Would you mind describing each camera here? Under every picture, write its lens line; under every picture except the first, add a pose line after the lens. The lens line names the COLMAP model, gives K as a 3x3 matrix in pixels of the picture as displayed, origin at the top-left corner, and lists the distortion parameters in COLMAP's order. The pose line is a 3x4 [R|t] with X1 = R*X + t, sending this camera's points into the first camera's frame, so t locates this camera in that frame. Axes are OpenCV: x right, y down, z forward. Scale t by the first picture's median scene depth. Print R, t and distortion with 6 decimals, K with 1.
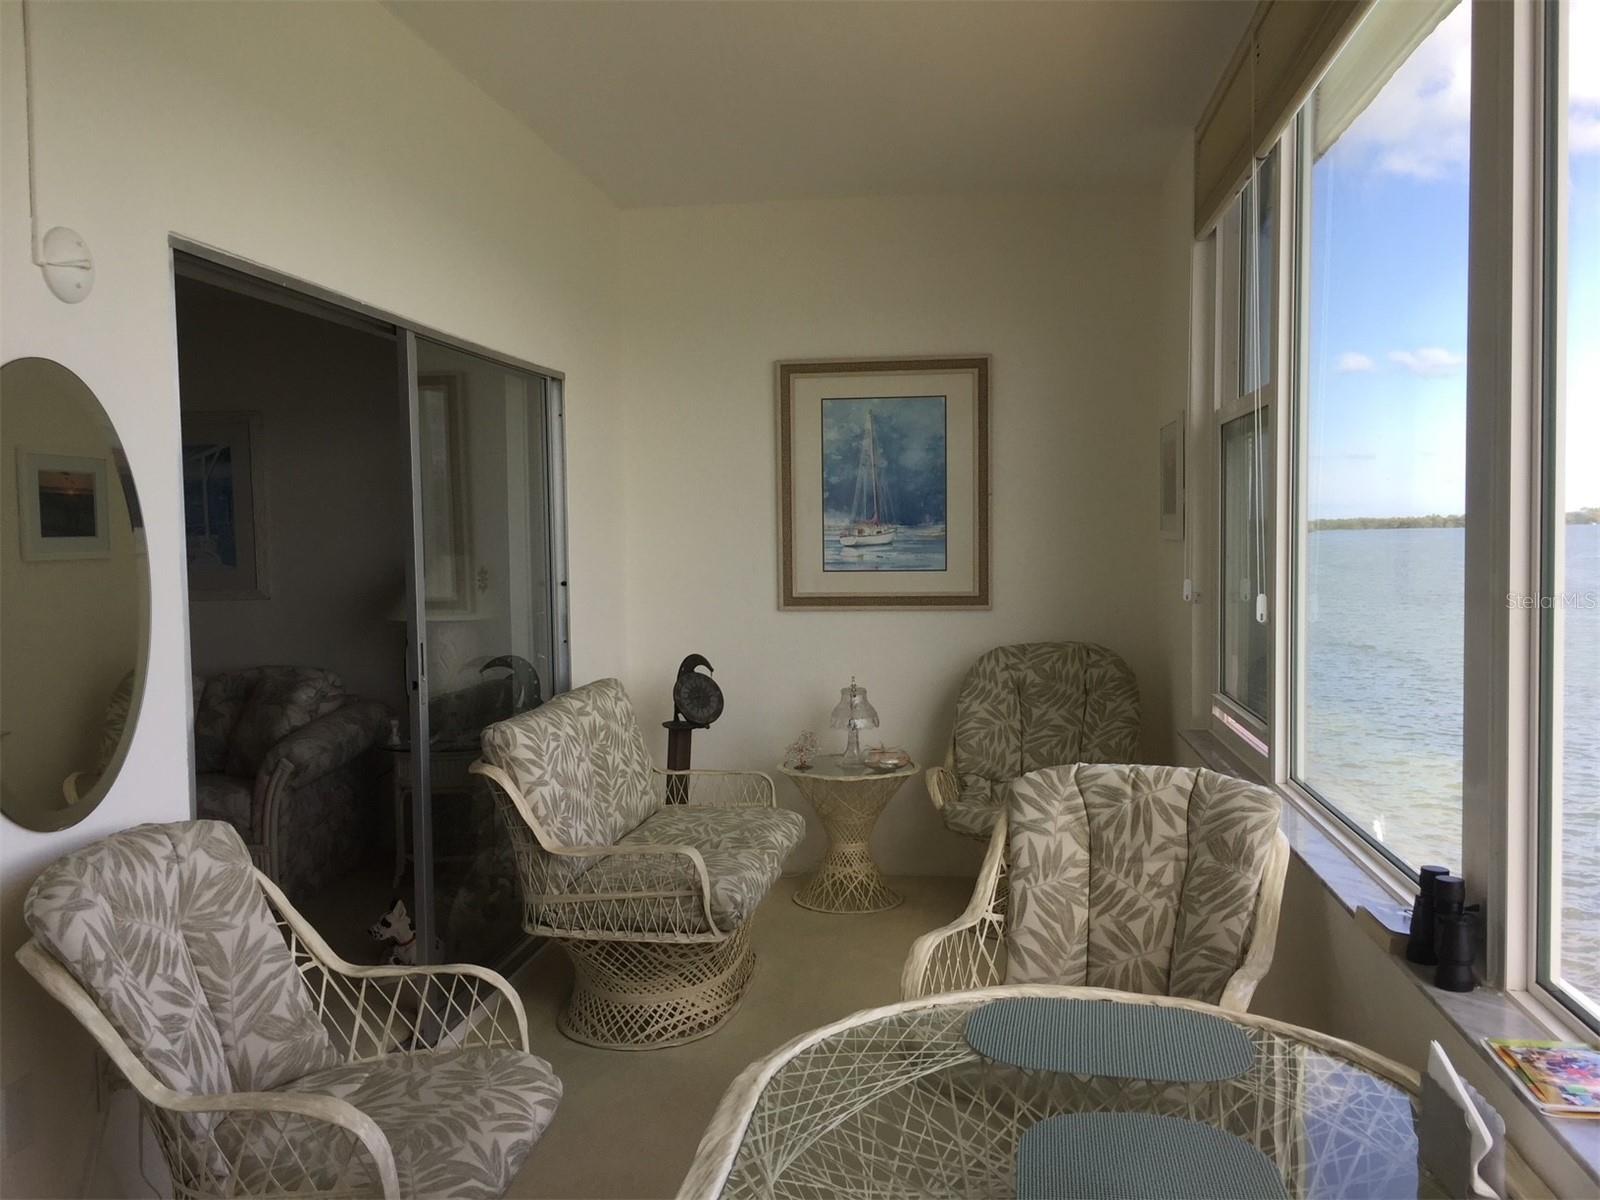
lens RADIAL K [[1368.4, 0, 802.1], [0, 1368.4, 596.8], [0, 0, 1]] dist [0.035556, -0.007231]
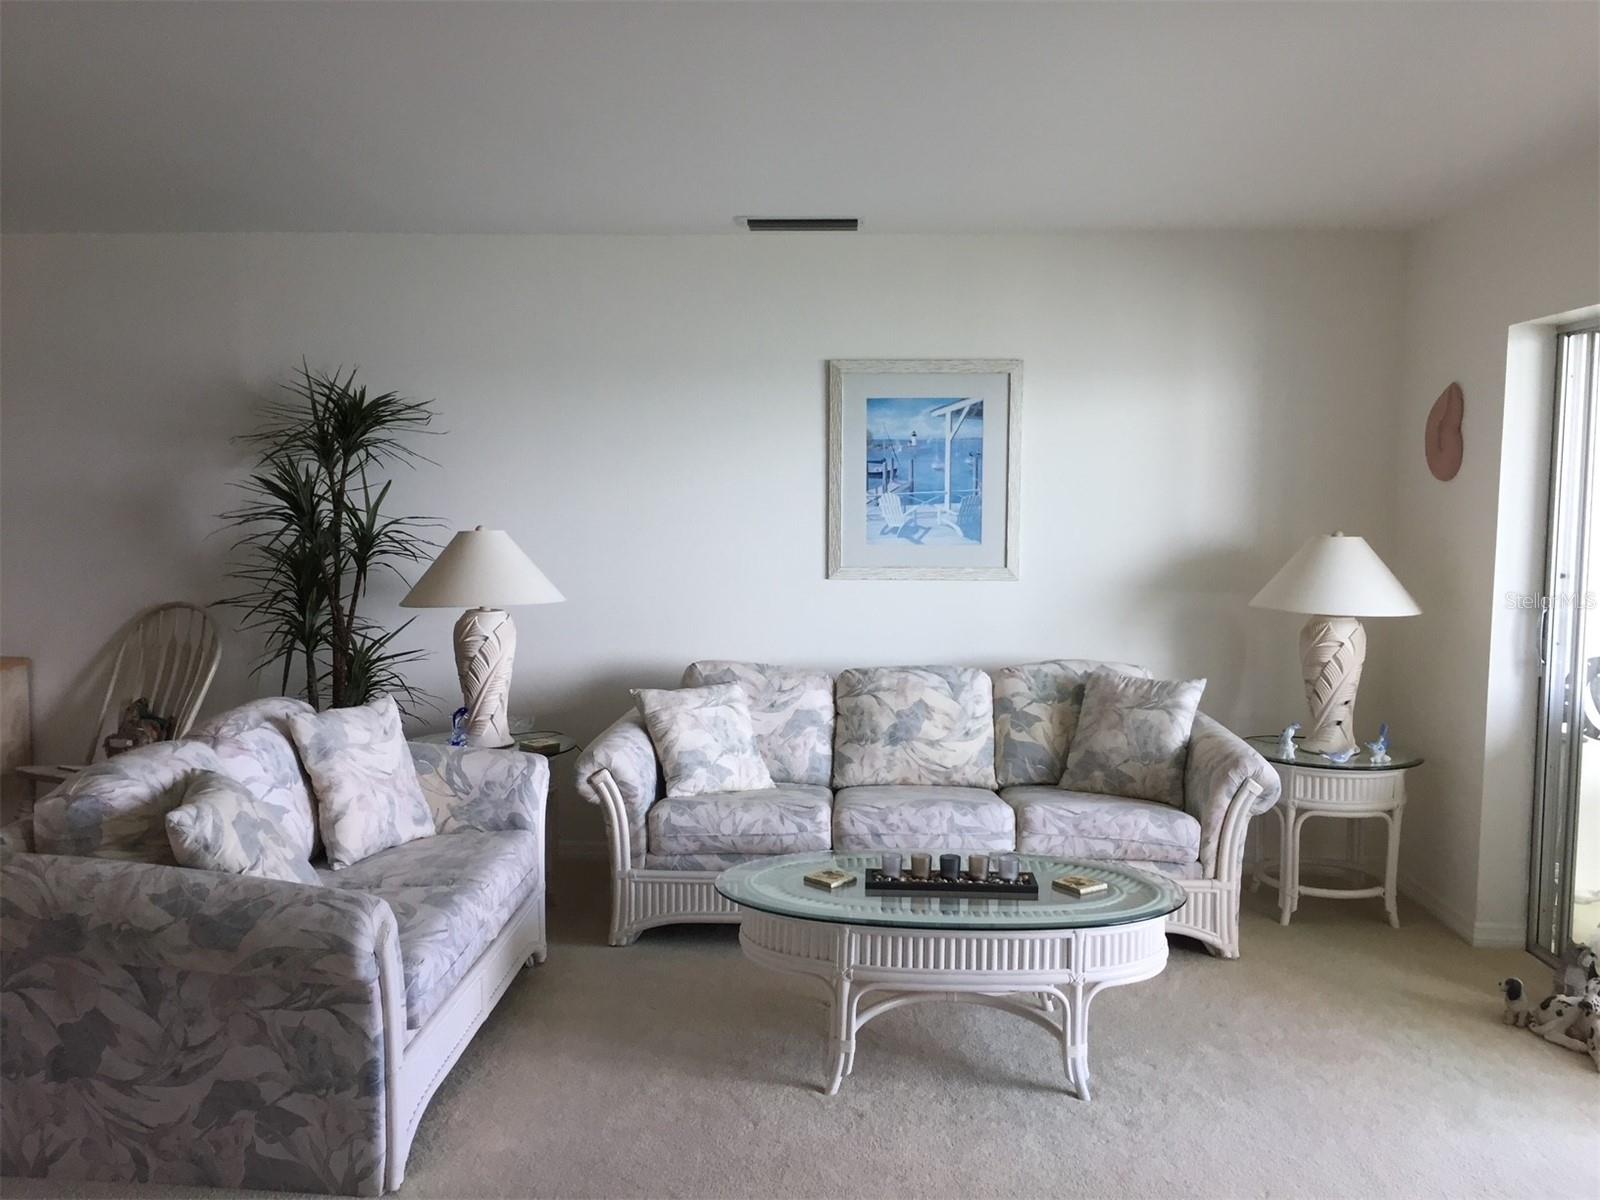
lens RADIAL K [[1368.4, 0, 800.0], [0, 1368.4, 601.3], [0, 0, 1]] dist [0.035556, -0.007231]
pose [[0.997126, 0.013101, 0.074614, -0.589803], [-0.015778, 0.999249, 0.035397, -0.013105], [-0.074095, -0.036472, 0.996584, 0.156883]]
